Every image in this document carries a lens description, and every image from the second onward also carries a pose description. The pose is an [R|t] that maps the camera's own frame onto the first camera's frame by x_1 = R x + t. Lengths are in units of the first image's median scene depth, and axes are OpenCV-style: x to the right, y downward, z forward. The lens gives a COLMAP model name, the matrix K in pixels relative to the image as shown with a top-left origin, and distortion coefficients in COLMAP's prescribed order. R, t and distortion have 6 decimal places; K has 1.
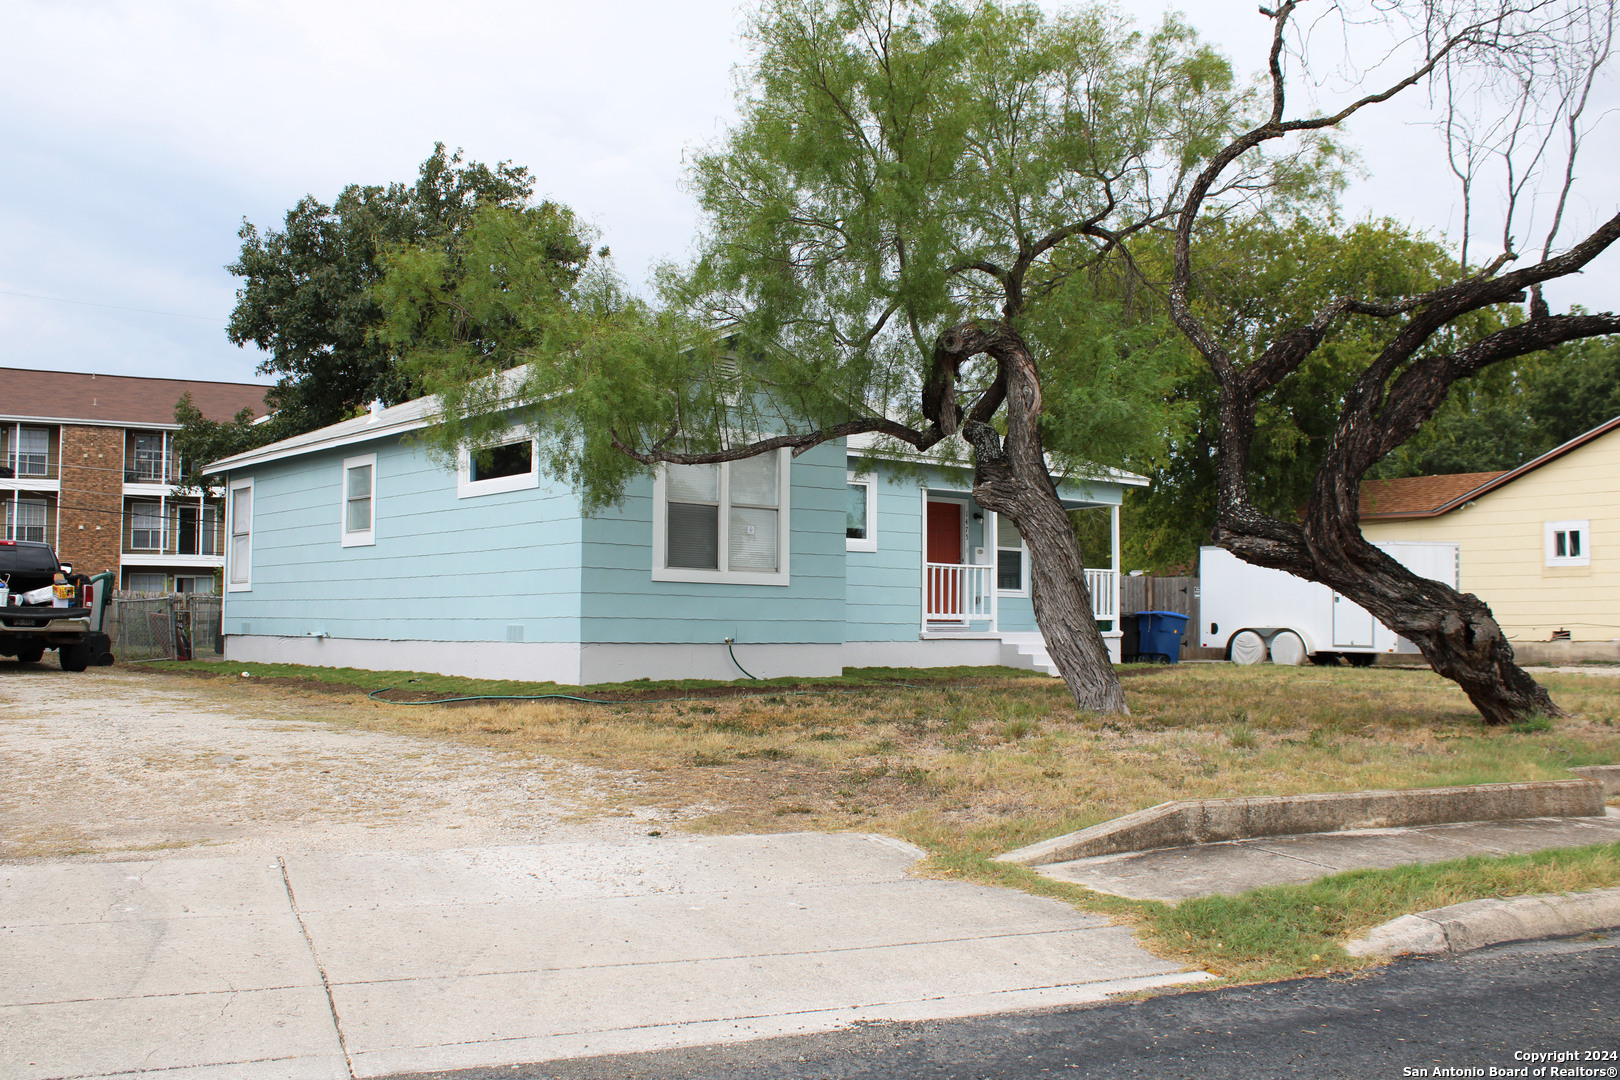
lens RADIAL K [[1566.2, 0, 810.0], [0, 1566.2, 540.0], [0, 0, 1]] dist [-0.135416, 0.117638]
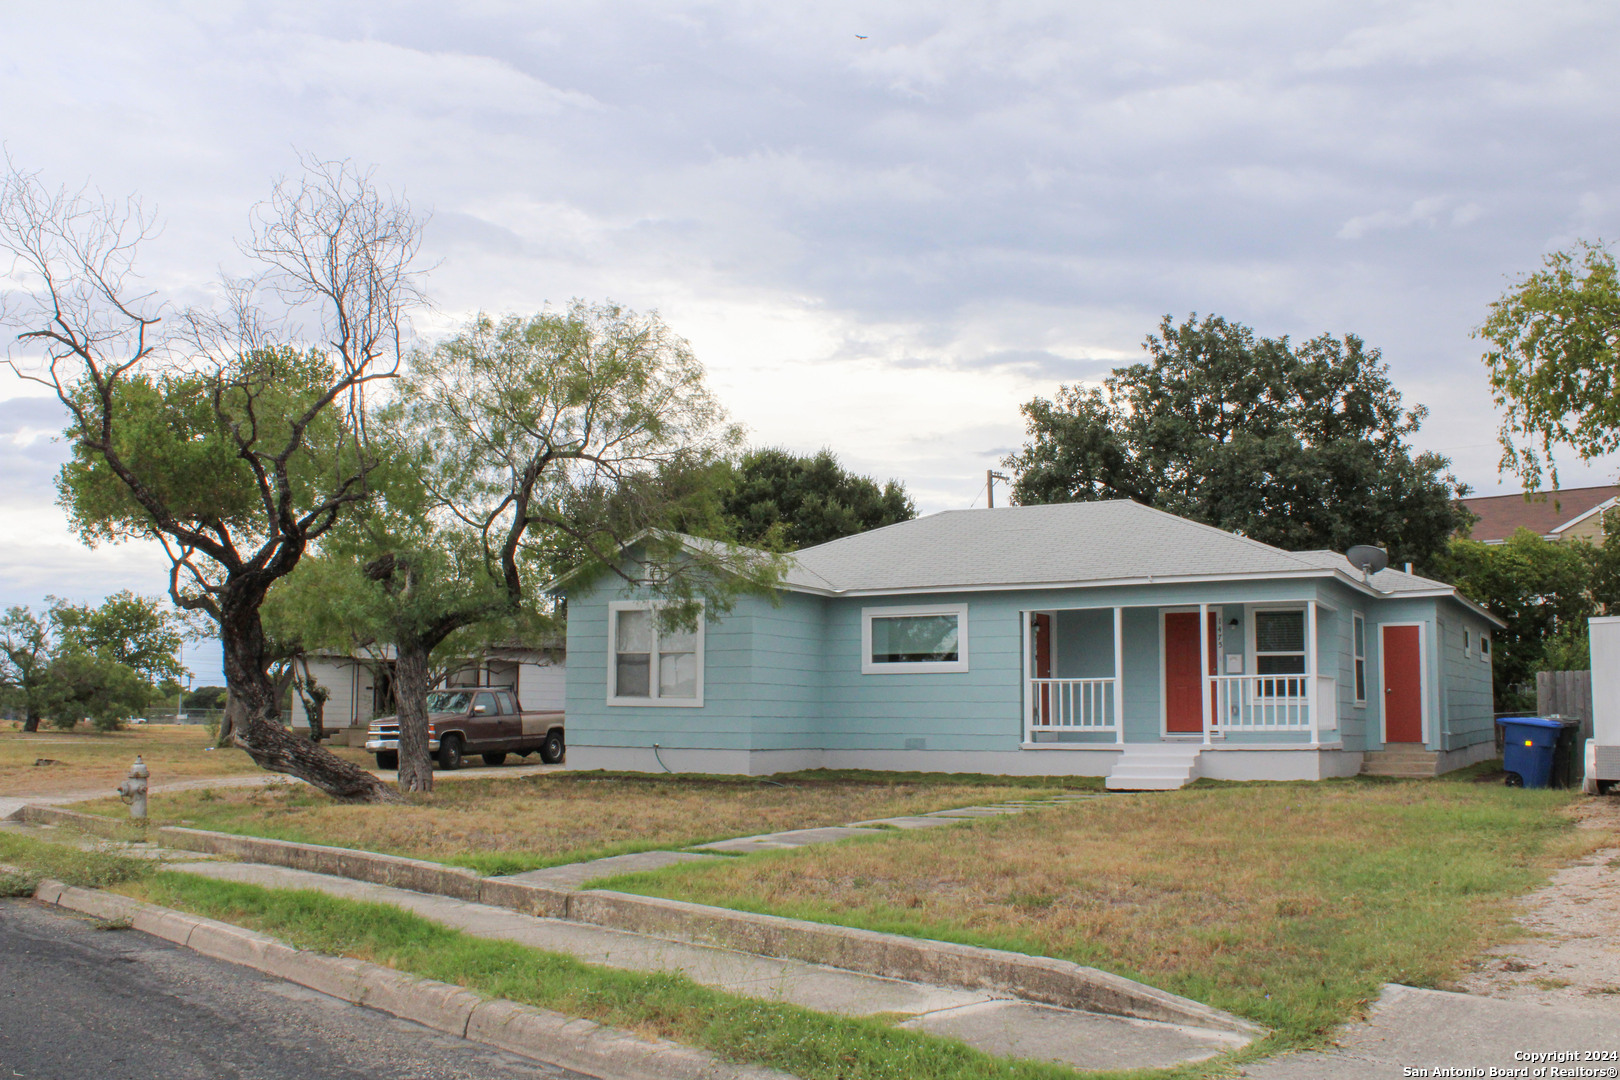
lens RADIAL K [[1566.2, 0, 810.0], [0, 1566.2, 540.0], [0, 0, 1]] dist [-0.135416, 0.117638]
pose [[0.347882, -0.108208, -0.931273, 1.188510], [0.047919, 0.994071, -0.097604, 0.019595], [0.936313, -0.010671, 0.351004, 0.547086]]
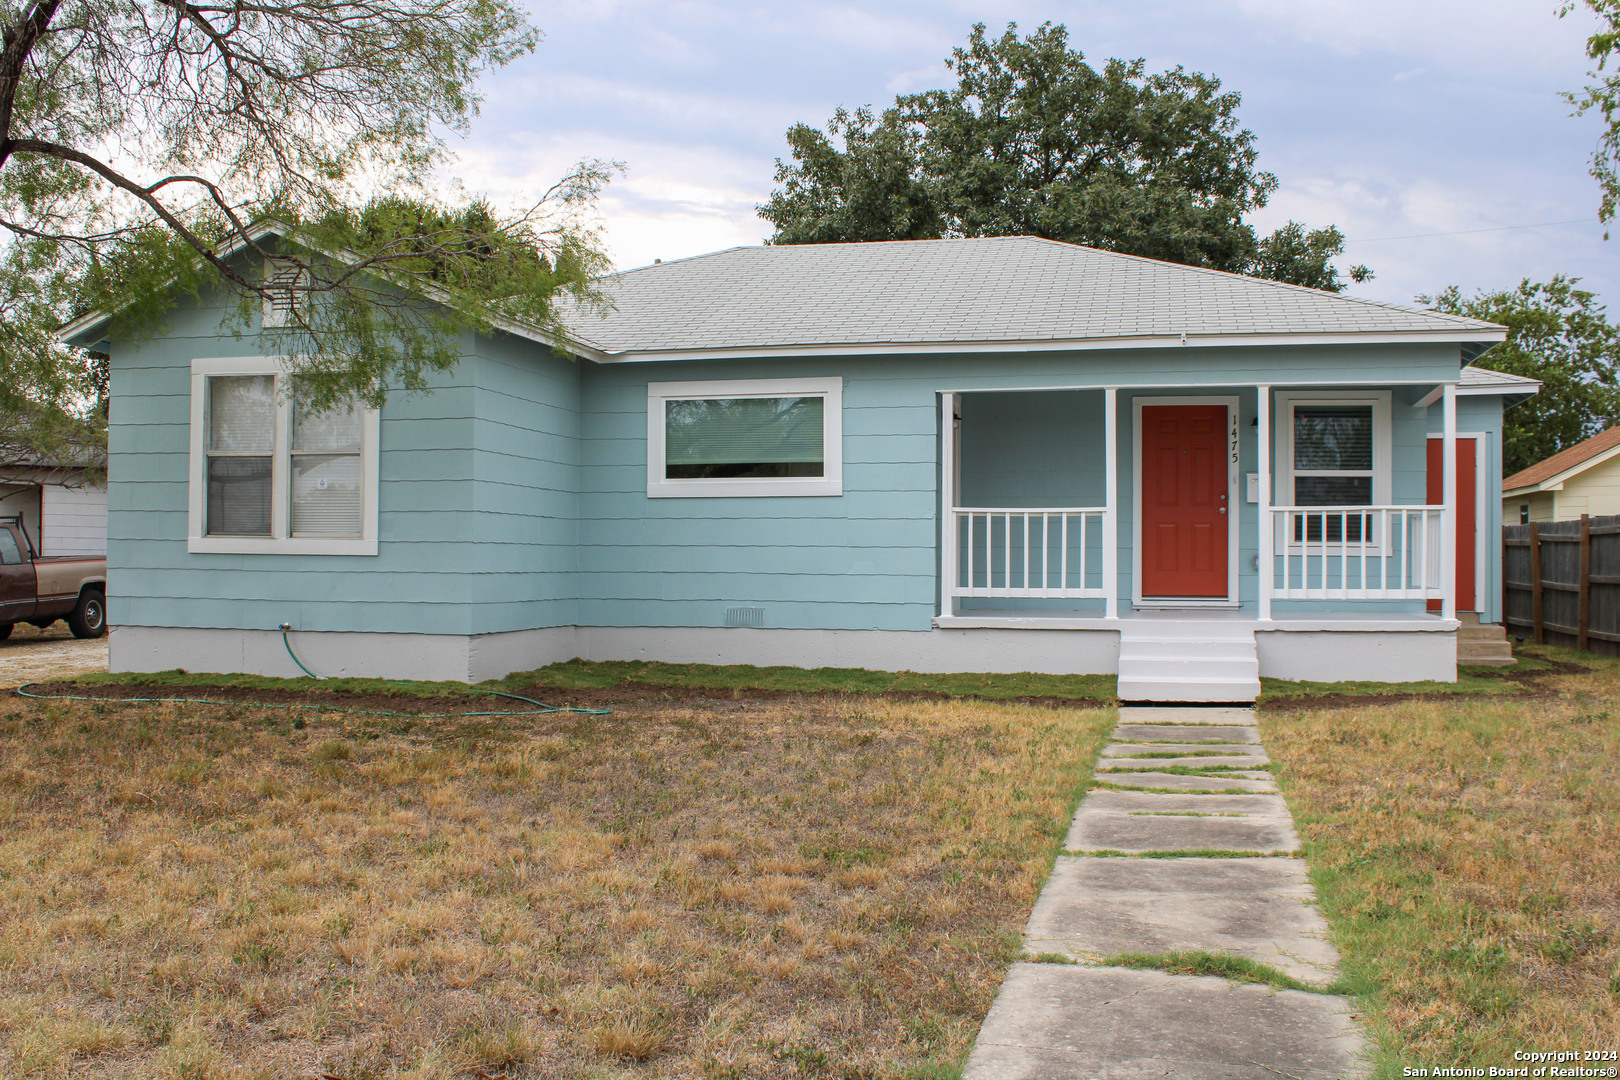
lens RADIAL K [[1566.2, 0, 810.0], [0, 1566.2, 540.0], [0, 0, 1]] dist [-0.135416, 0.117638]
pose [[0.588381, -0.010241, -0.808519, 0.633402], [0.042333, 0.998939, 0.018154, 0.015500], [0.807475, -0.044909, 0.588190, 0.661759]]
